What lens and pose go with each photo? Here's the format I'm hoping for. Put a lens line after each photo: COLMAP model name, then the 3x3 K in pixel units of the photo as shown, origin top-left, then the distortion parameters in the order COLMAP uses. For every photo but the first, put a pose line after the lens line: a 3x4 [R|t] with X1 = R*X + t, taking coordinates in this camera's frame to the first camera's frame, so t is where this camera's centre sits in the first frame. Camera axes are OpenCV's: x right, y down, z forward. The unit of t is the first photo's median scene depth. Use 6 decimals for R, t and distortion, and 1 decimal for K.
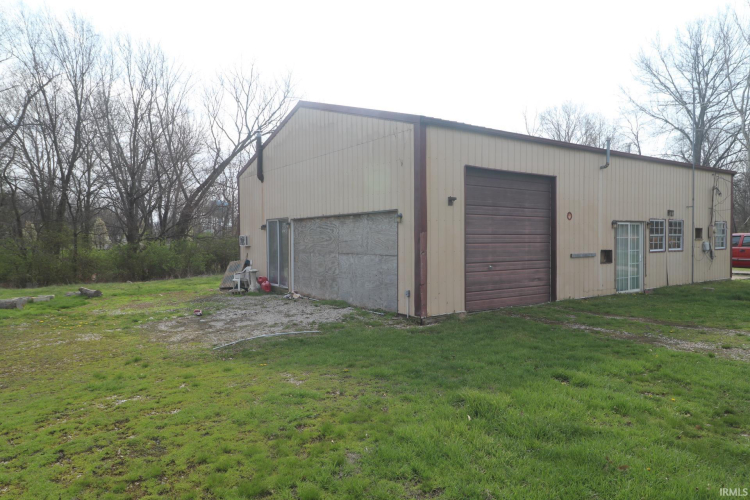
lens RADIAL K [[497.7, 0, 375.4], [0, 497.7, 251.3], [0, 0, 1]] dist [0.010553, 0.001484]
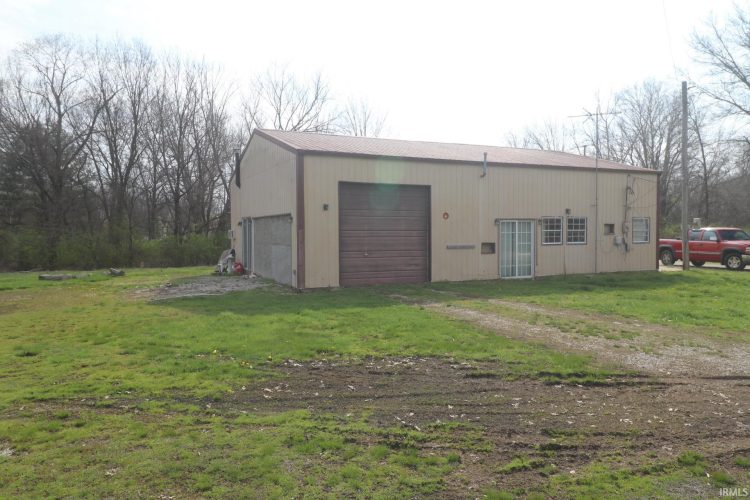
lens RADIAL K [[553.4, 0, 374.3], [0, 553.4, 249.8], [0, 0, 1]] dist [-0.008030, -0.008840]
pose [[0.984558, 0.007542, -0.174895, 0.419591], [-0.005754, 0.999926, 0.010729, 0.001655], [0.174963, -0.009557, 0.984529, -0.388393]]
